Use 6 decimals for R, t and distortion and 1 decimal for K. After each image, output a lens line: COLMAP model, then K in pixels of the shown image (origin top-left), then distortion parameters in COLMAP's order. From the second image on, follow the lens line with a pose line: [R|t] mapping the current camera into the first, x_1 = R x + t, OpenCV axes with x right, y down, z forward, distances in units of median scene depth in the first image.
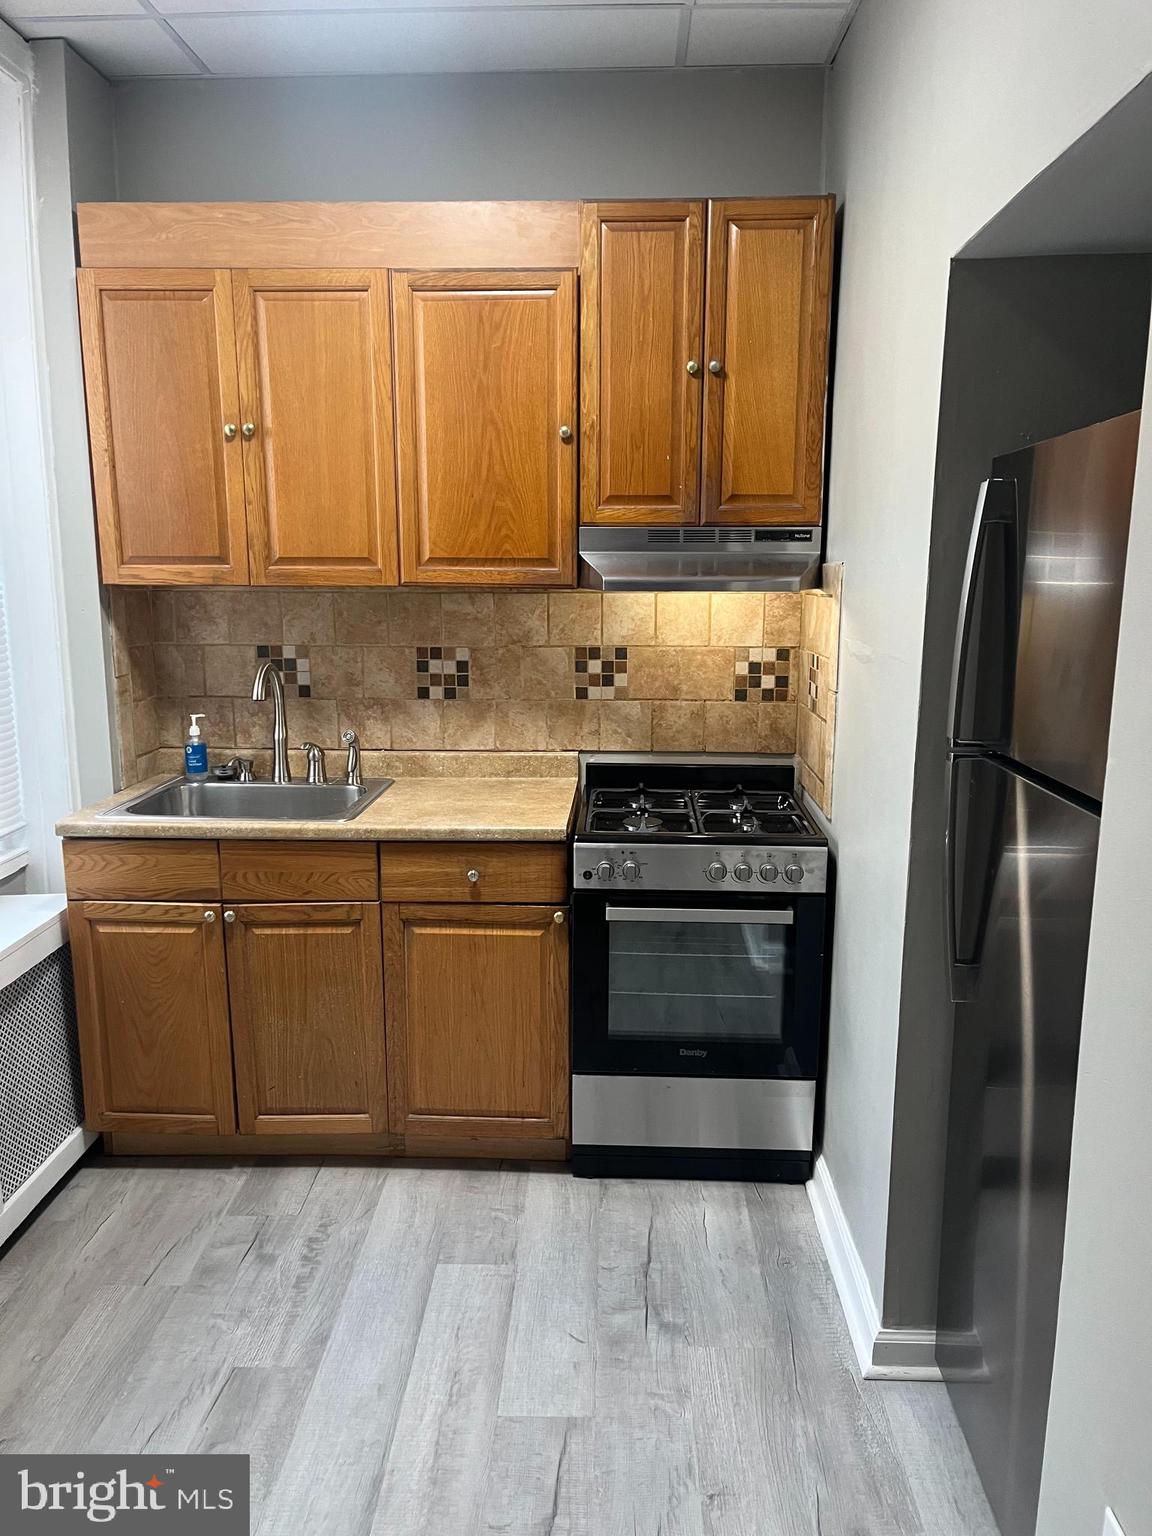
lens RADIAL K [[1181.0, 0, 570.8], [0, 1181.0, 782.4], [0, 0, 1]] dist [0.081441, -0.114559]
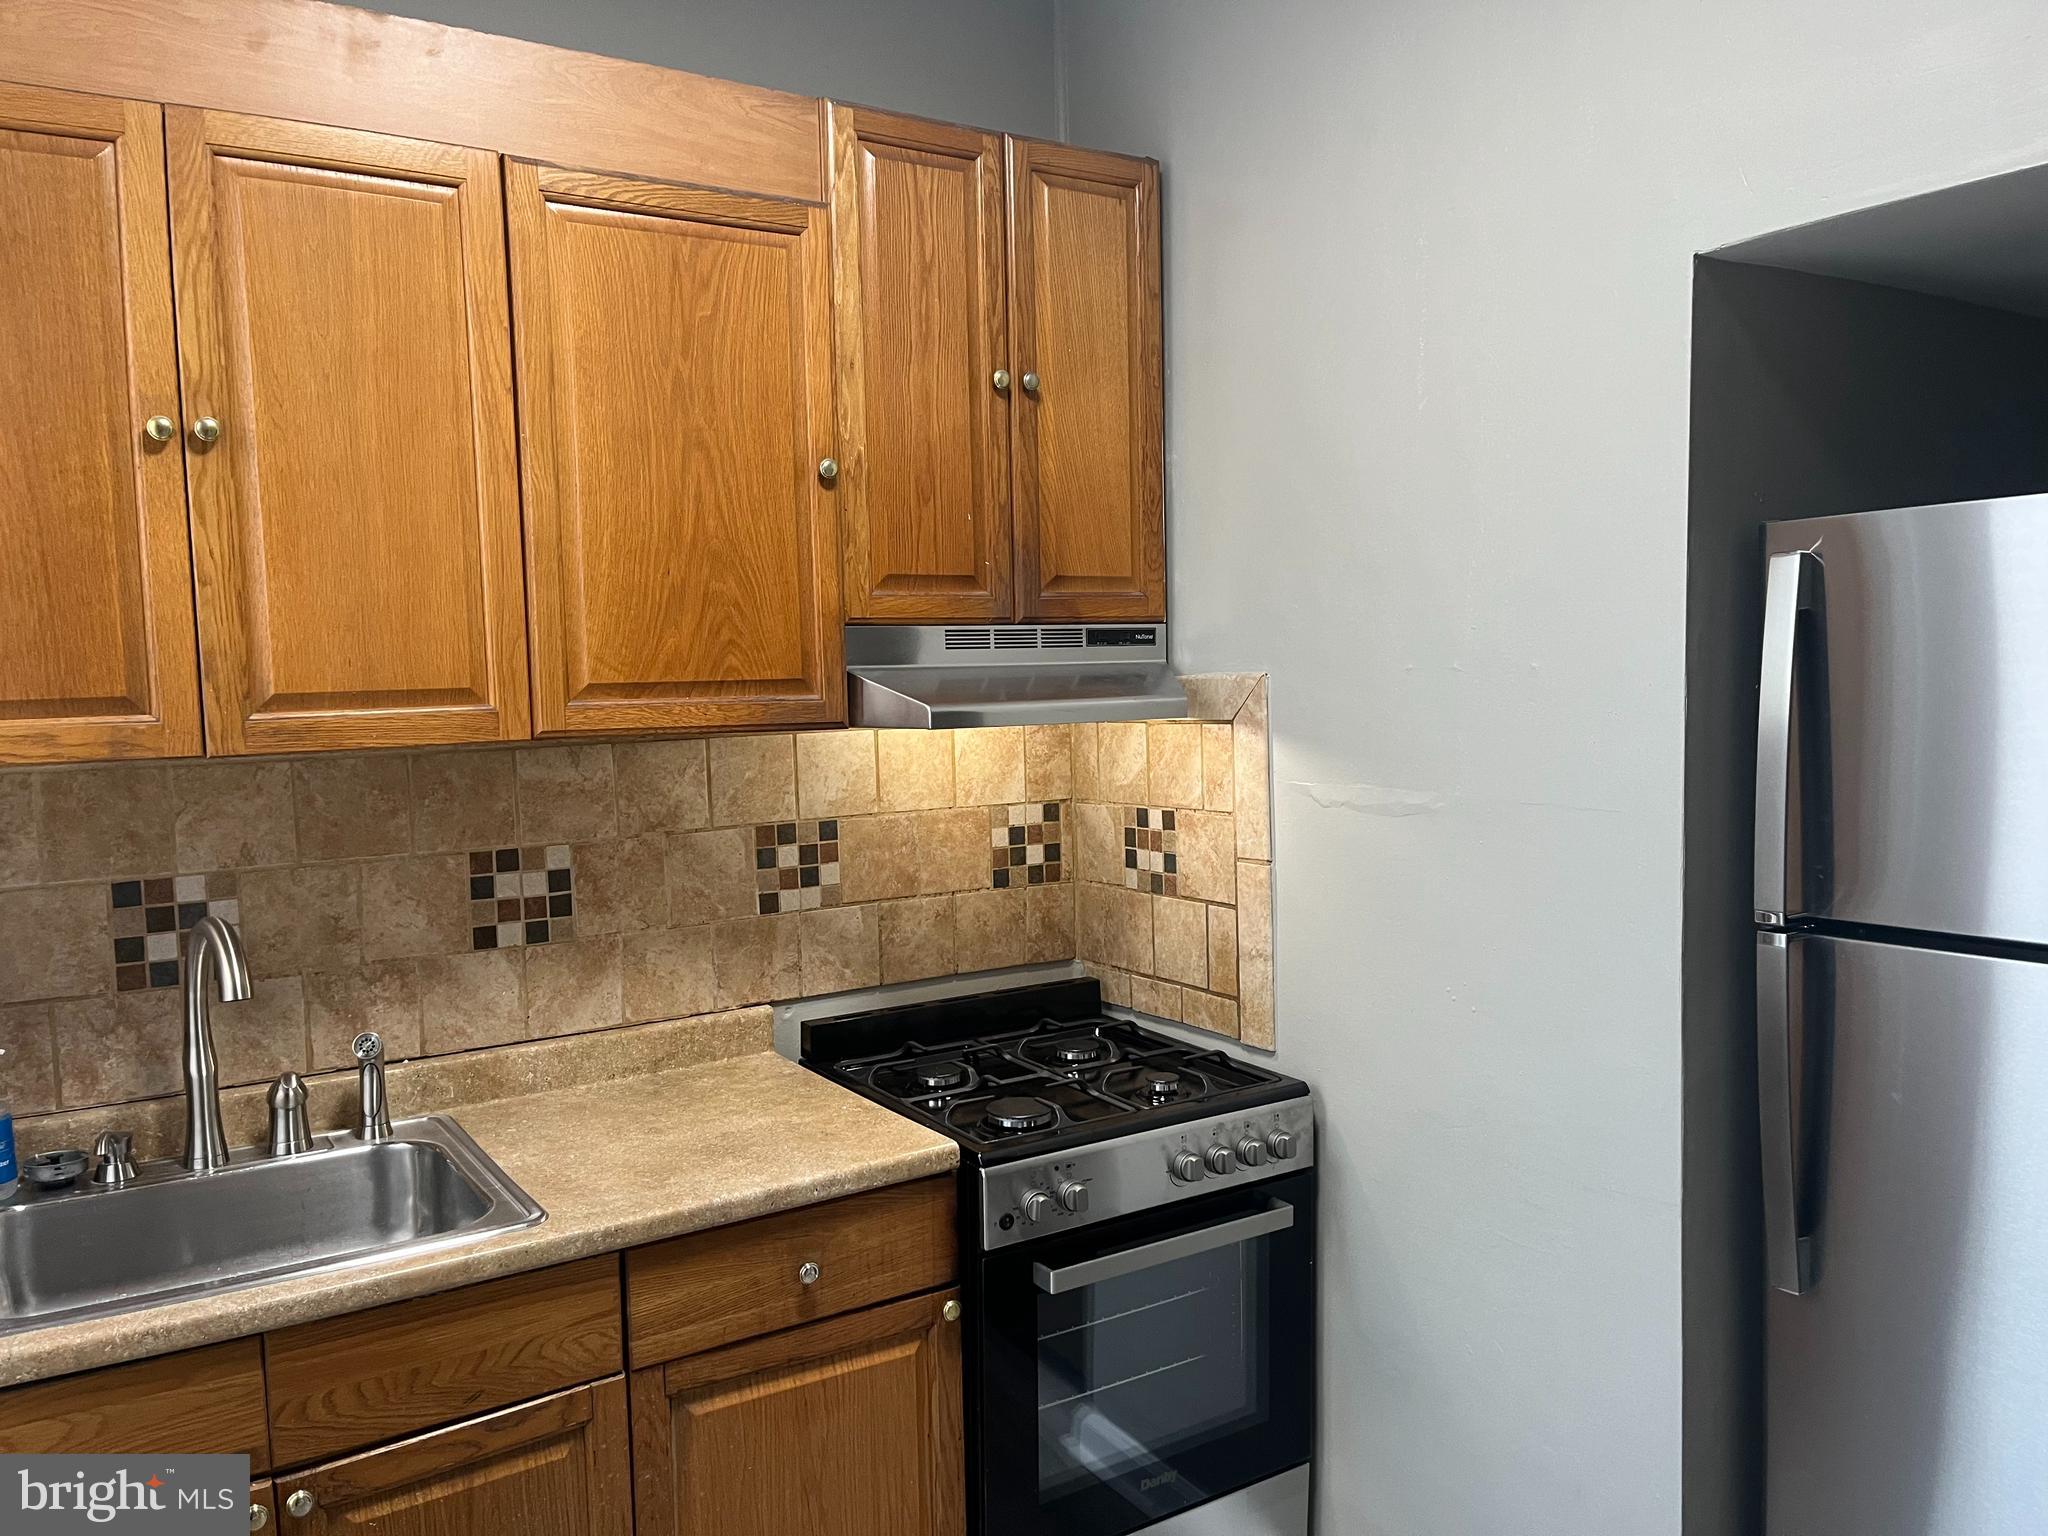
lens RADIAL K [[1574.7, 0, 1049.2], [0, 1574.7, 774.6], [0, 0, 1]] dist [0.081441, -0.114559]
pose [[0.809383, -0.064528, 0.583726, -0.373678], [0.133582, 0.988120, -0.075991, -0.068473], [-0.571888, 0.139481, 0.808387, 0.315038]]
